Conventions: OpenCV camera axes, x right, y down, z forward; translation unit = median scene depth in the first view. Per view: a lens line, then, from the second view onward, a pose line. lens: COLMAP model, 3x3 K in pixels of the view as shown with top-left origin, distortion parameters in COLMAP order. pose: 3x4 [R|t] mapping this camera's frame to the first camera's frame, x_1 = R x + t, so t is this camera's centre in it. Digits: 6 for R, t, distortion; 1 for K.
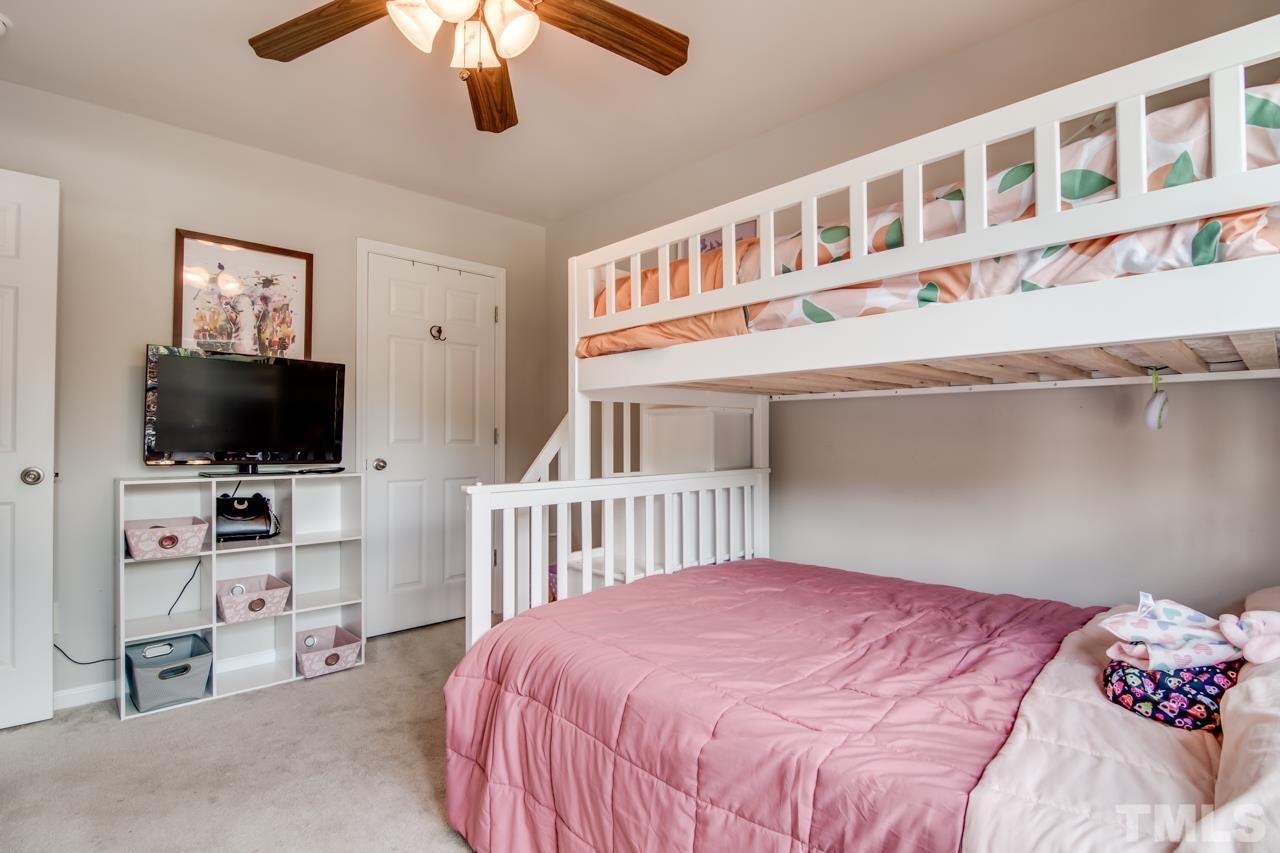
lens RADIAL K [[626.6, 0, 653.9], [0, 626.6, 432.2], [0, 0, 1]] dist [-0.000234, -0.012000]
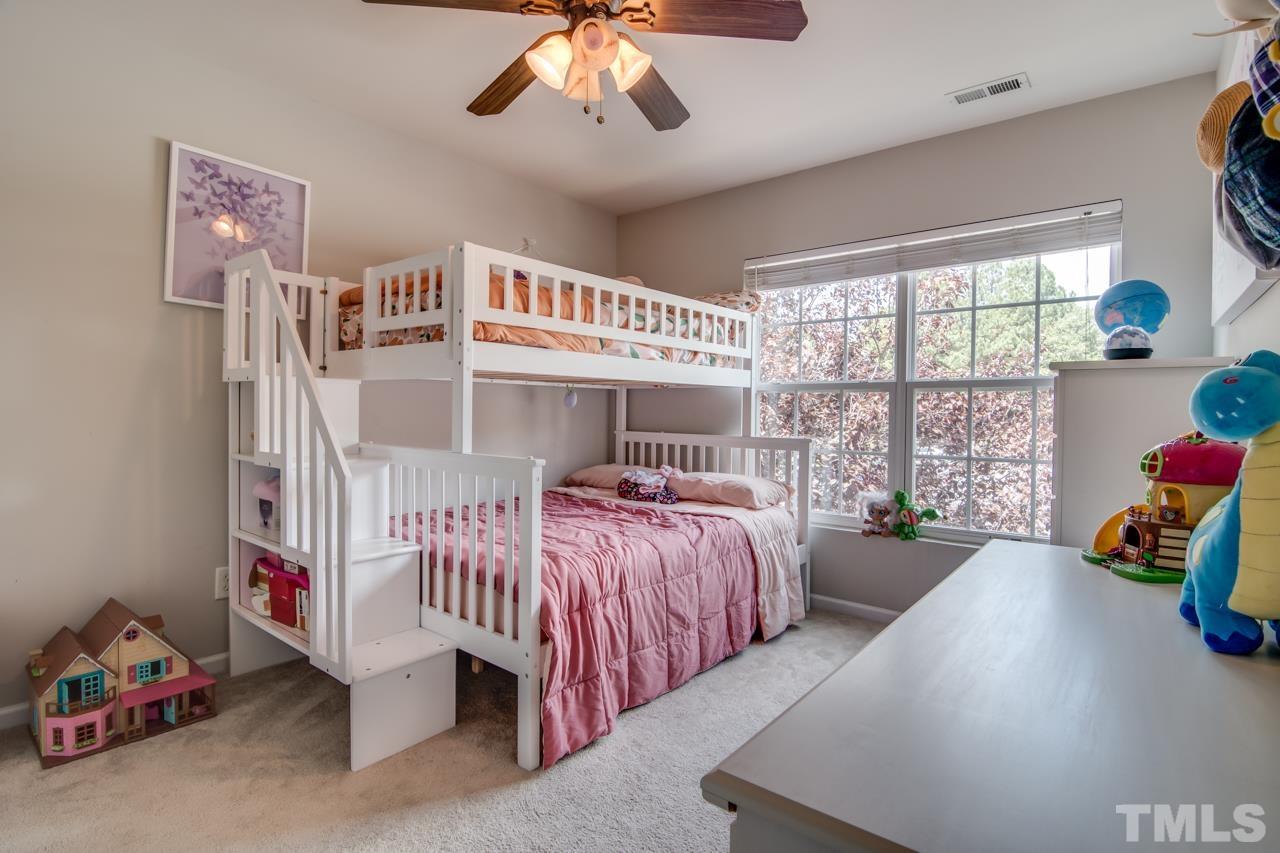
lens RADIAL K [[626.6, 0, 653.9], [0, 626.6, 432.2], [0, 0, 1]] dist [-0.000234, -0.012000]
pose [[-0.128091, -0.023741, 0.991478, -1.768765], [-0.007638, 0.999707, 0.022951, 0.019625], [-0.991733, -0.004633, -0.128235, 1.184967]]
